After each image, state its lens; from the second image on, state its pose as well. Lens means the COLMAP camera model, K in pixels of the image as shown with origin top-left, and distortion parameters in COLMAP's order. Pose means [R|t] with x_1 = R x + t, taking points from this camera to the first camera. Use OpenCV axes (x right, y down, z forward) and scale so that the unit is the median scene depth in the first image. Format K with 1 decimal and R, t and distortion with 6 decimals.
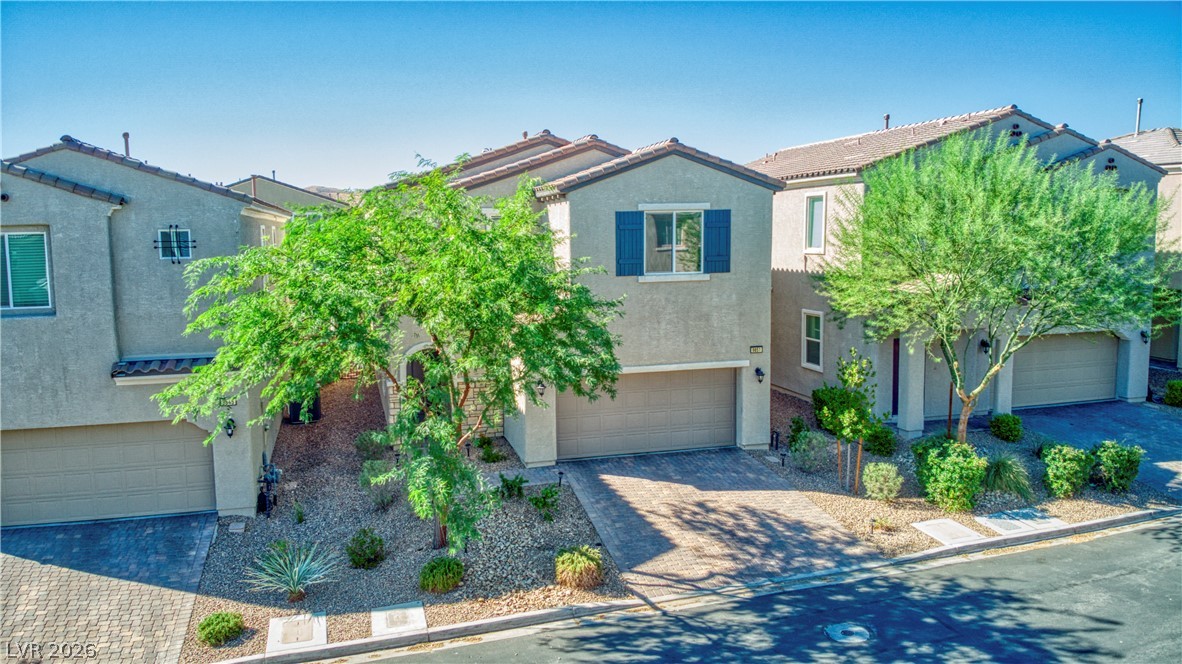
lens RADIAL K [[833.3, 0, 582.1], [0, 833.3, 323.3], [0, 0, 1]] dist [0.057425, -0.194498]
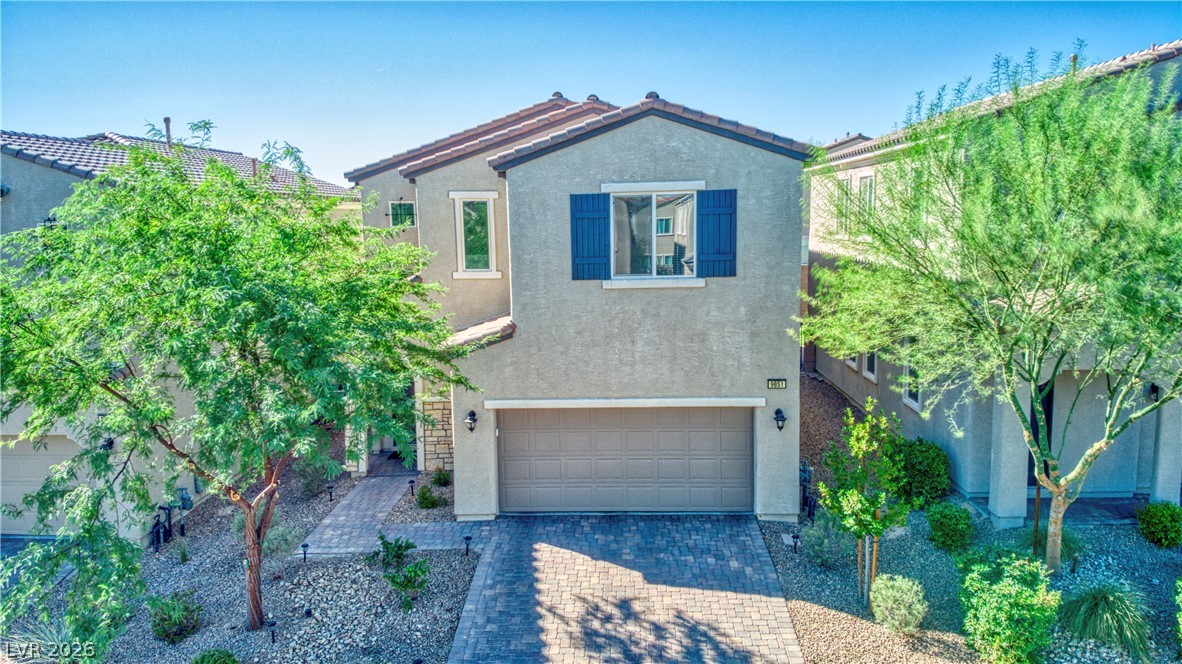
lens RADIAL K [[858.8, 0, 584.3], [0, 858.8, 326.0], [0, 0, 1]] dist [0.122837, -0.316477]
pose [[0.958638, 0.032017, -0.282820, 0.275772], [-0.026045, 0.999352, 0.024853, -0.034730], [0.283433, -0.016459, 0.958851, 0.254655]]
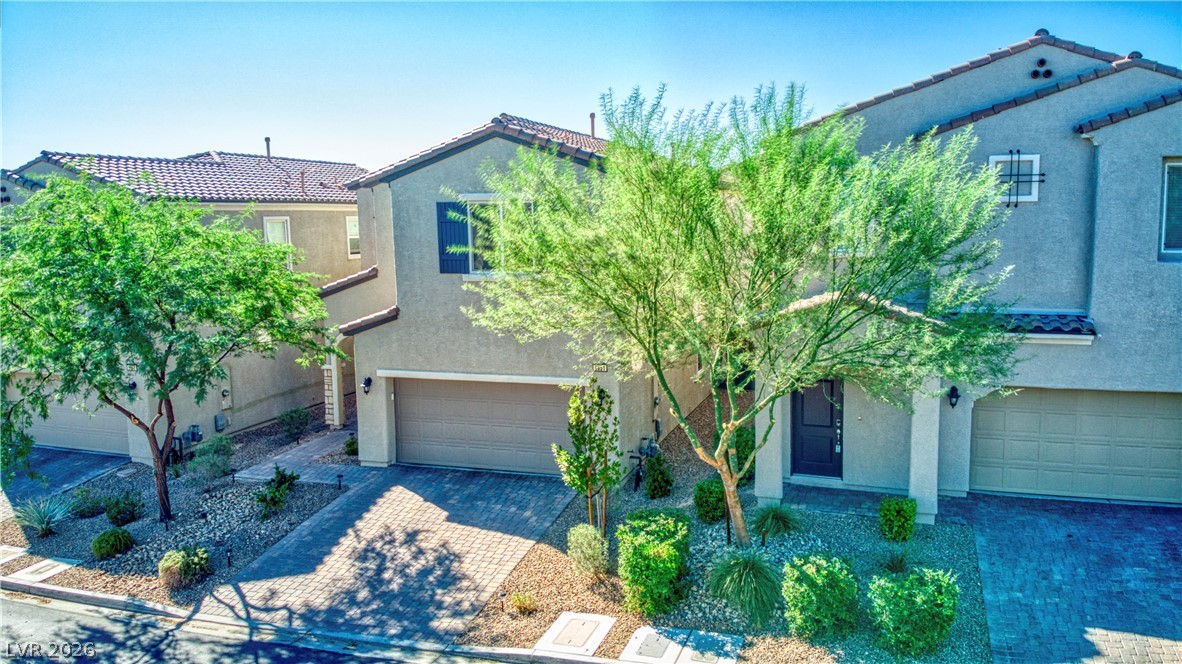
lens RADIAL K [[844.8, 0, 591.0], [0, 844.8, 332.0], [0, 0, 1]] dist [0.048870, -0.156368]
pose [[0.847724, 0.072644, -0.525440, 0.679216], [-0.055677, 0.997292, 0.048052, -0.046386], [0.527507, -0.011480, 0.849473, 0.300430]]
